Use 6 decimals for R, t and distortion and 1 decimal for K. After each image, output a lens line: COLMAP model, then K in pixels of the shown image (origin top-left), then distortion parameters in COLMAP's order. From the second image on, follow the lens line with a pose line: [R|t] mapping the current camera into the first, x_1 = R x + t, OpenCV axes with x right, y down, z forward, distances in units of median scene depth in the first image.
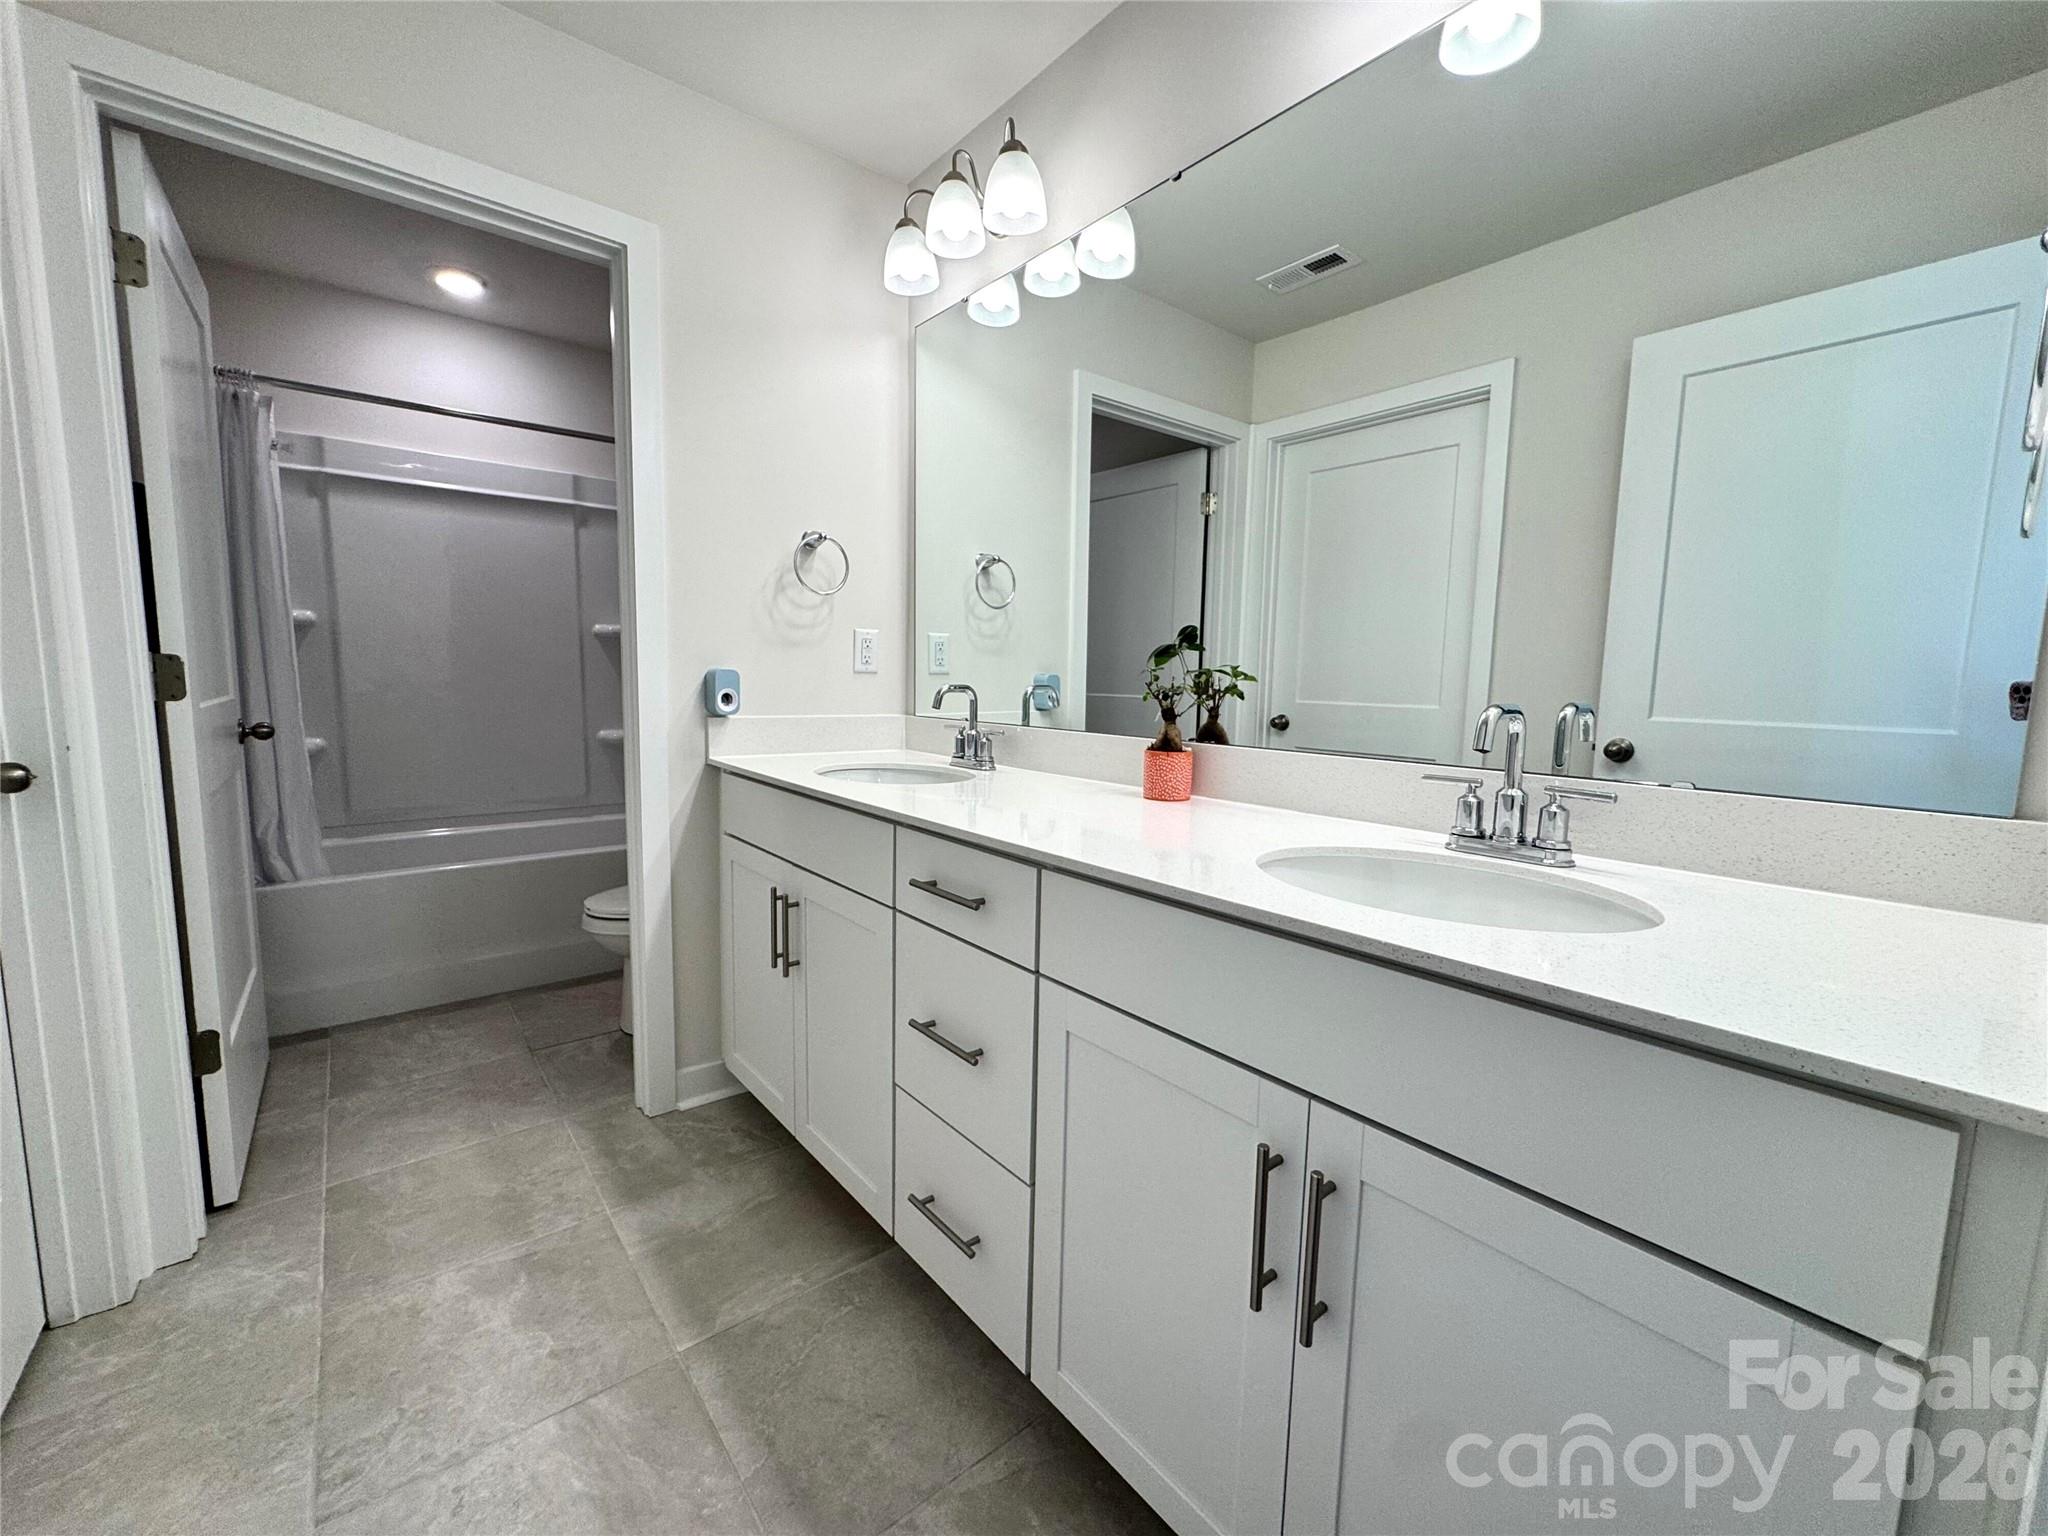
lens RADIAL K [[815.3, 0, 1024.0], [0, 815.3, 768.0], [0, 0, 1]] dist [-0.000879, -0.000045]
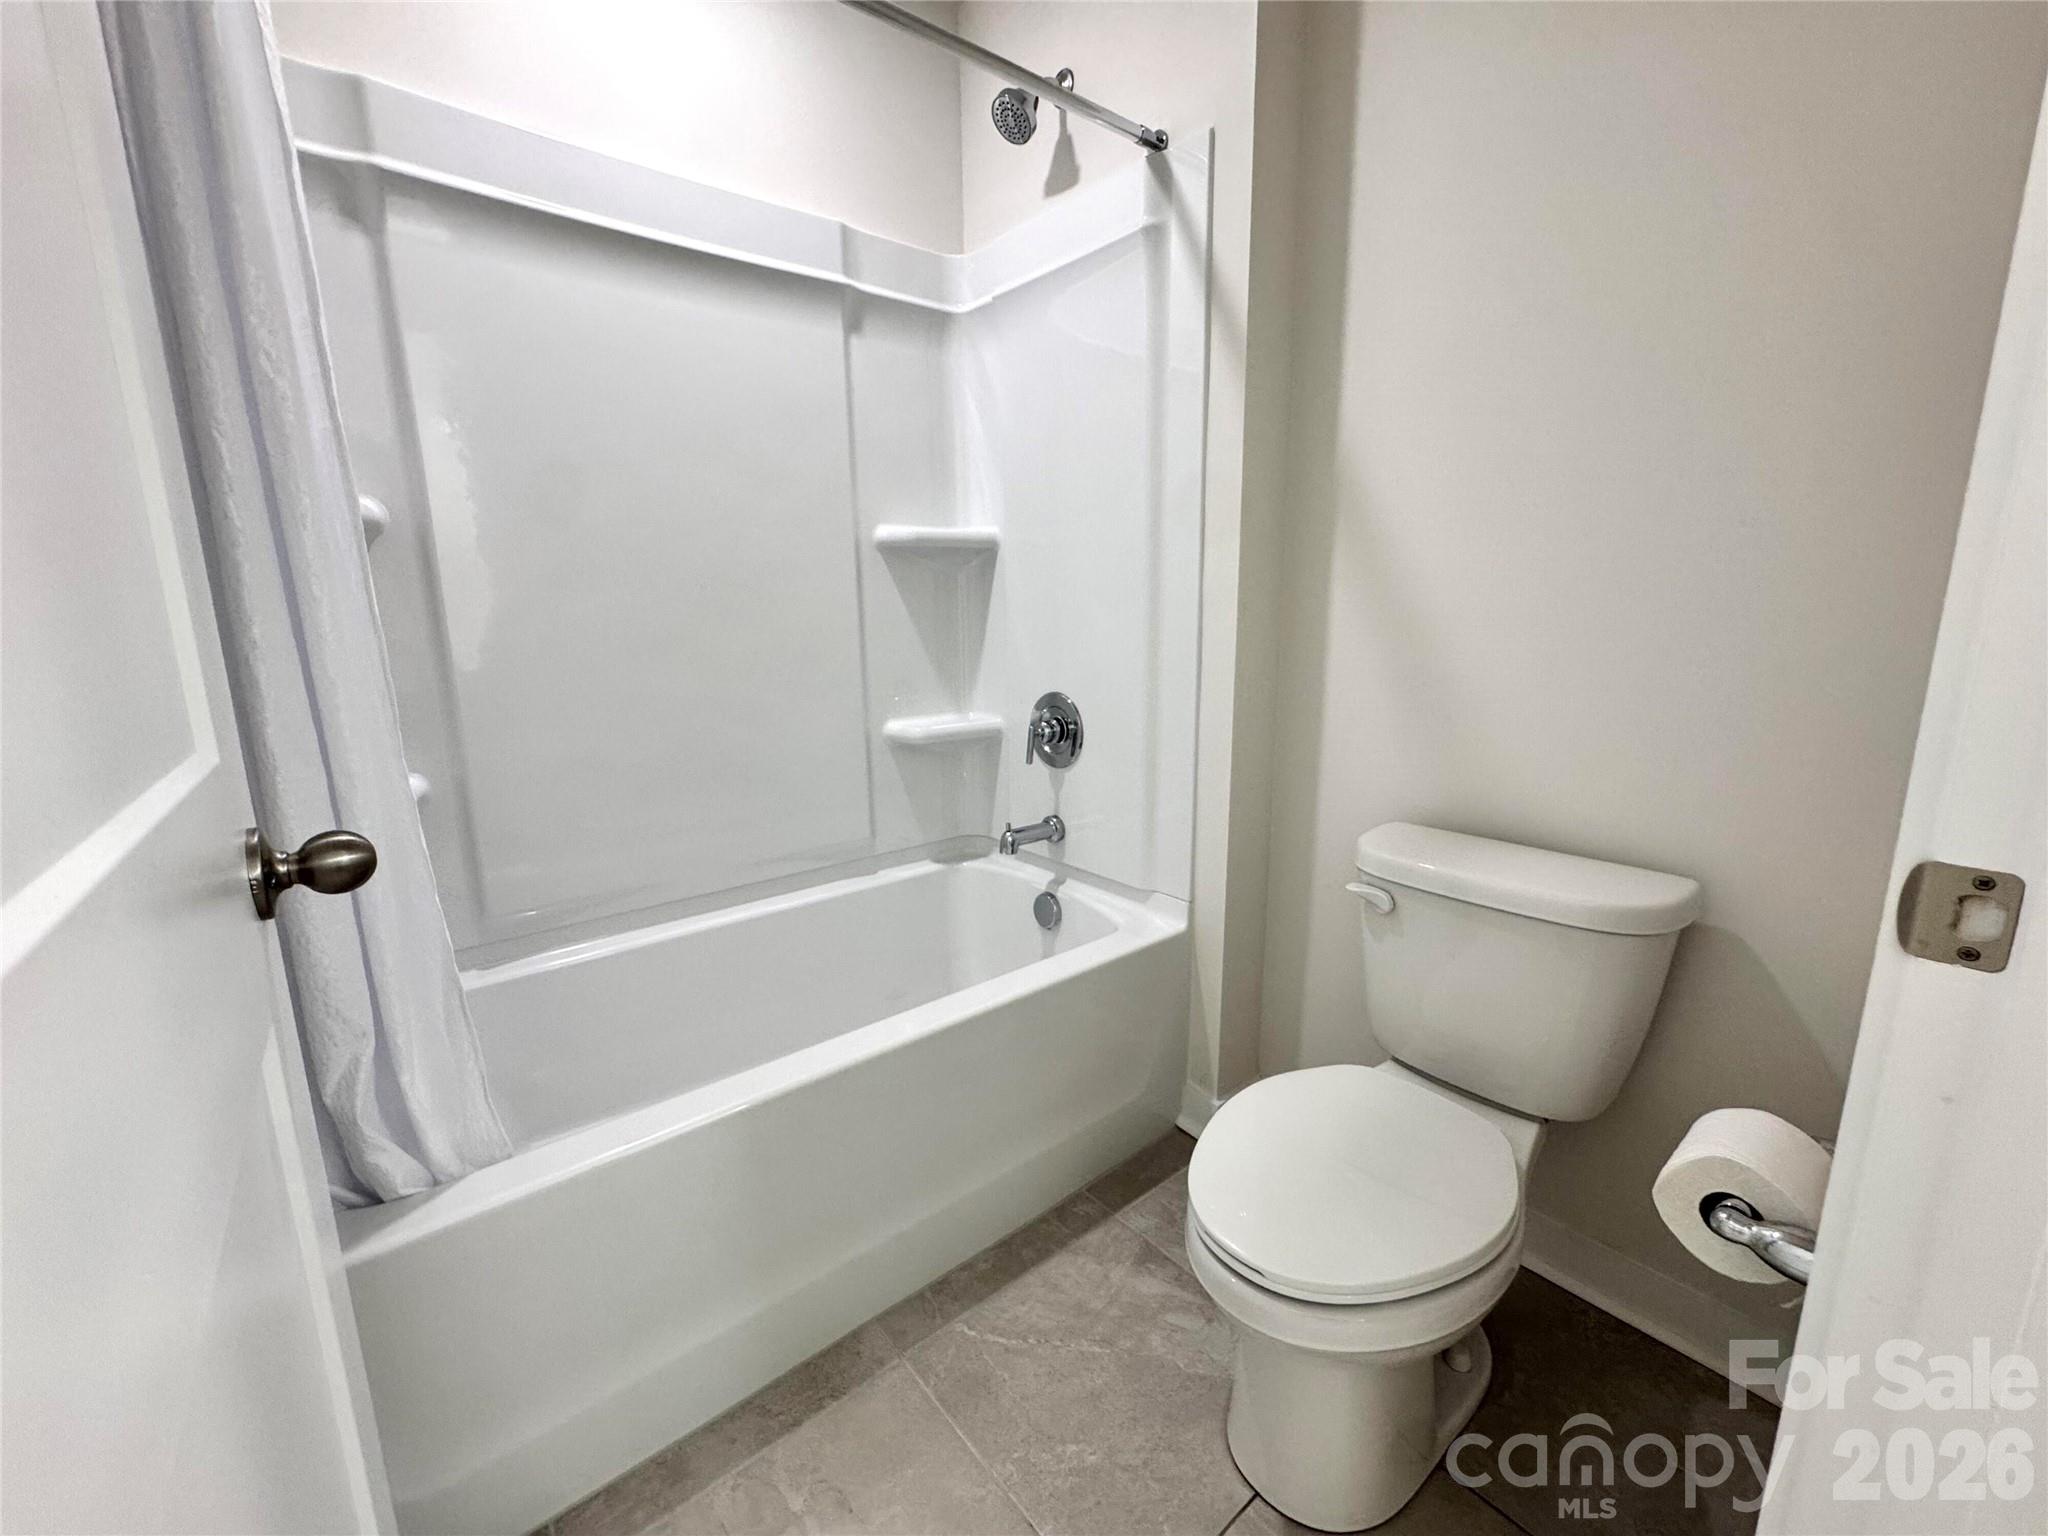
lens RADIAL K [[821.9, 0, 1024.0], [0, 821.9, 768.0], [0, 0, 1]] dist [-0.001518, -0.000203]
pose [[0.999590, -0.027953, -0.006237, -0.599554], [0.028369, 0.996259, 0.081629, -0.080437], [0.003932, -0.081772, 0.996643, 0.623231]]
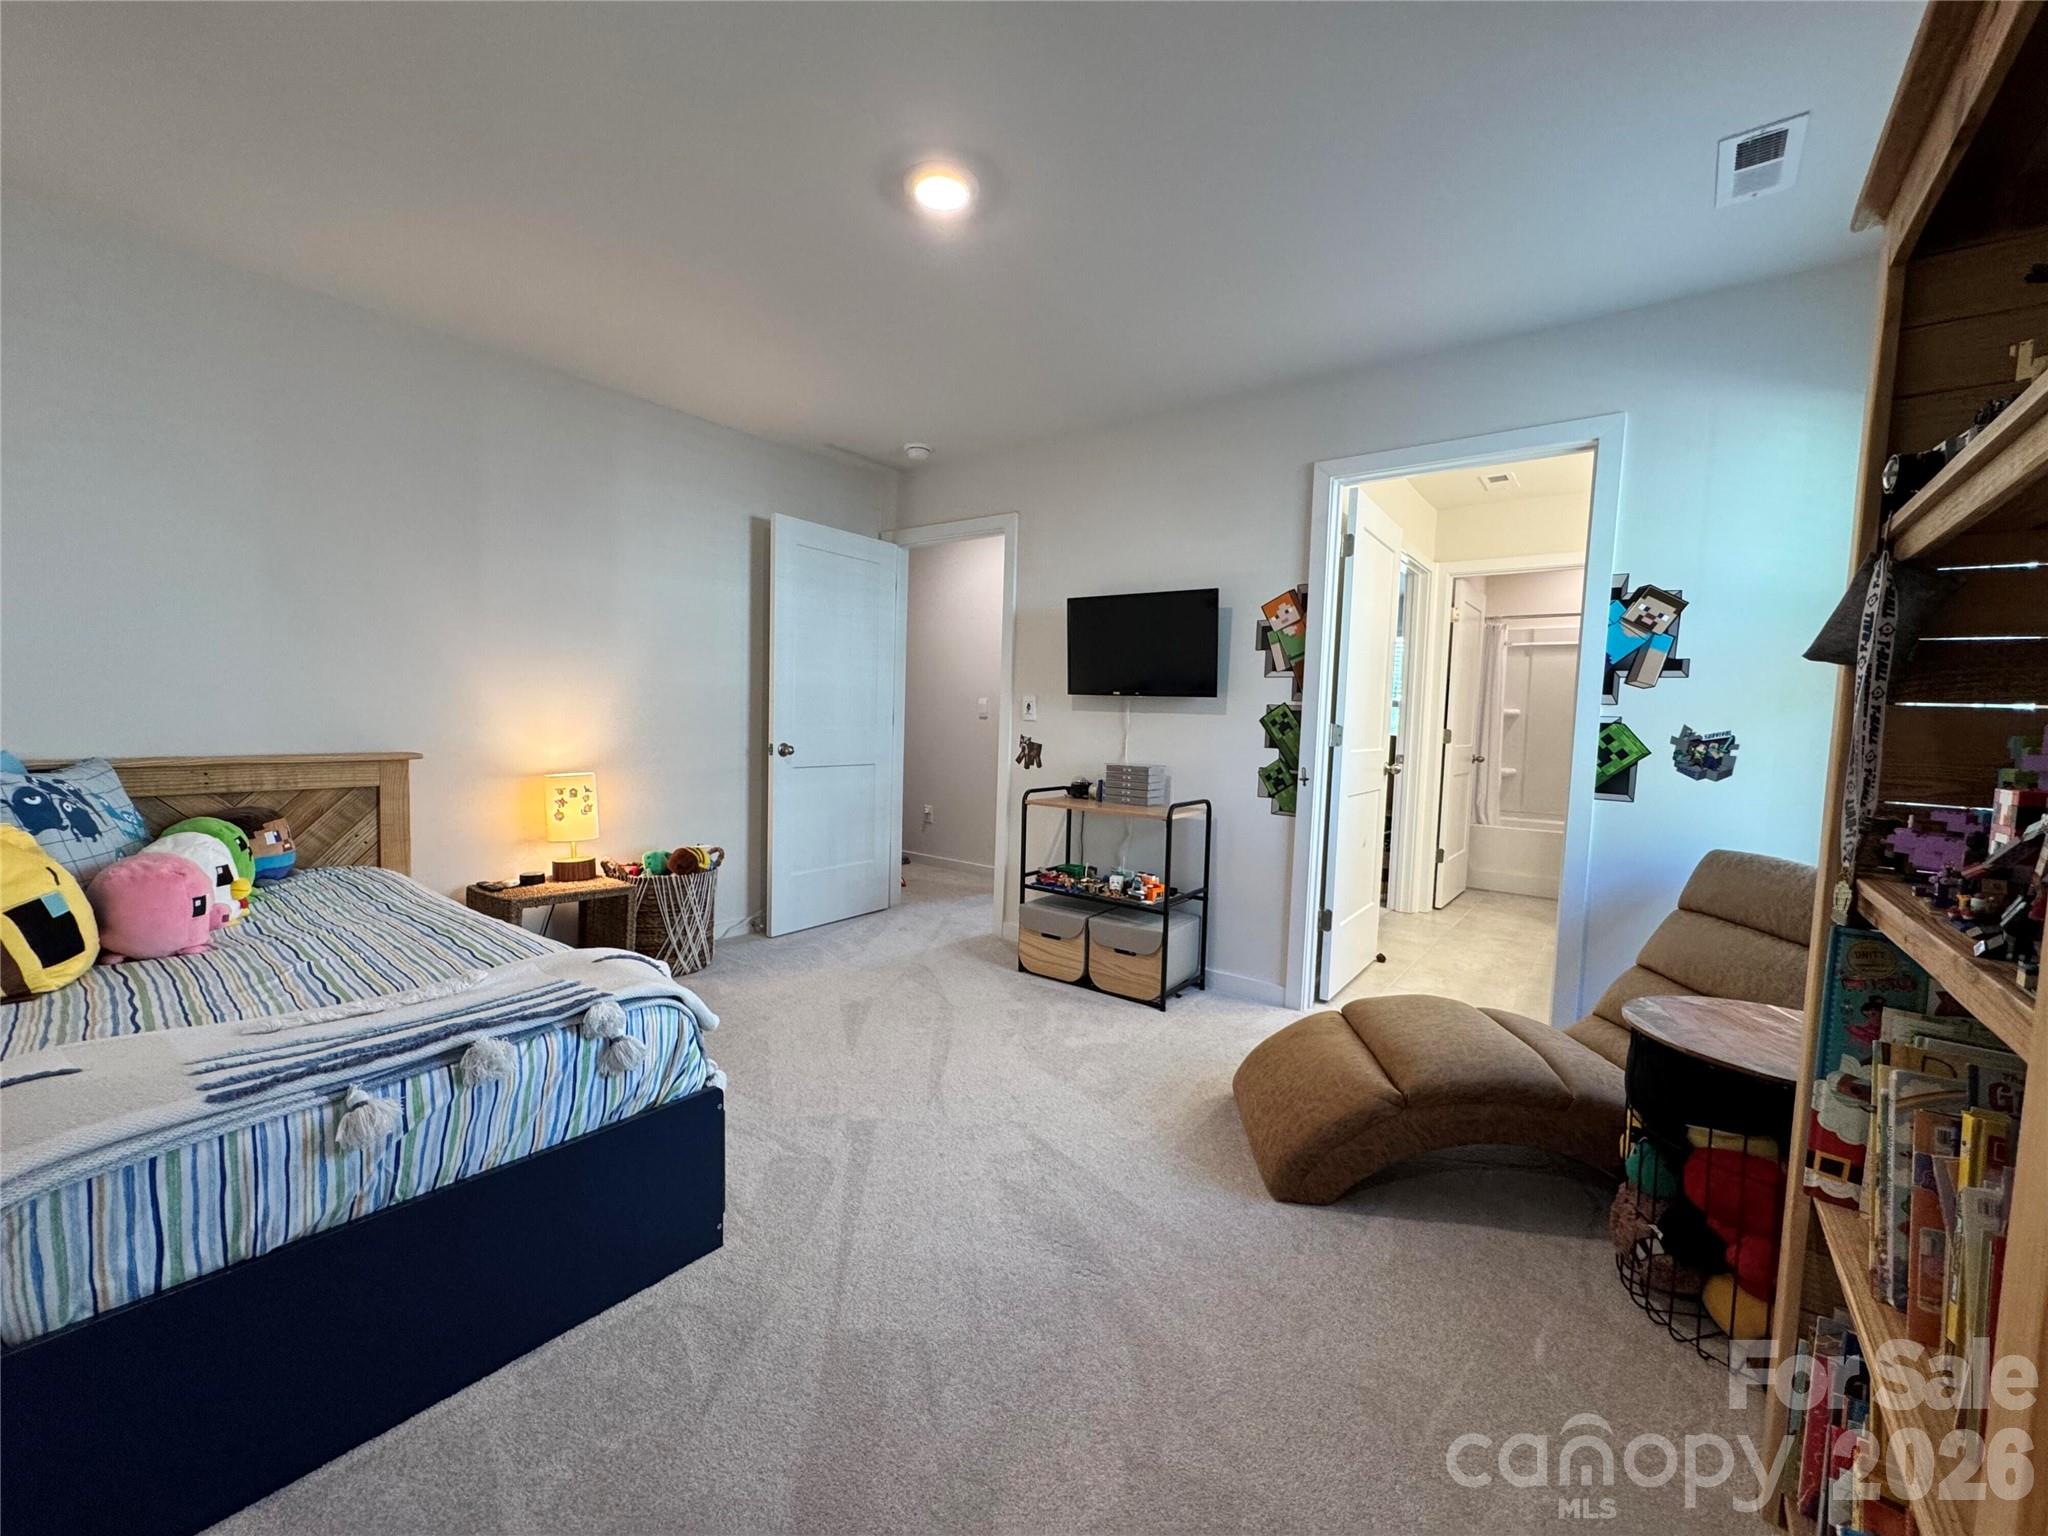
lens RADIAL K [[815.3, 0, 1024.0], [0, 815.3, 768.0], [0, 0, 1]] dist [-0.000879, -0.000045]
pose [[0.231377, 0.047358, -0.971711, 1.015500], [-0.137210, 0.990419, 0.015598, 0.114291], [0.963140, 0.129720, 0.235658, -0.812171]]
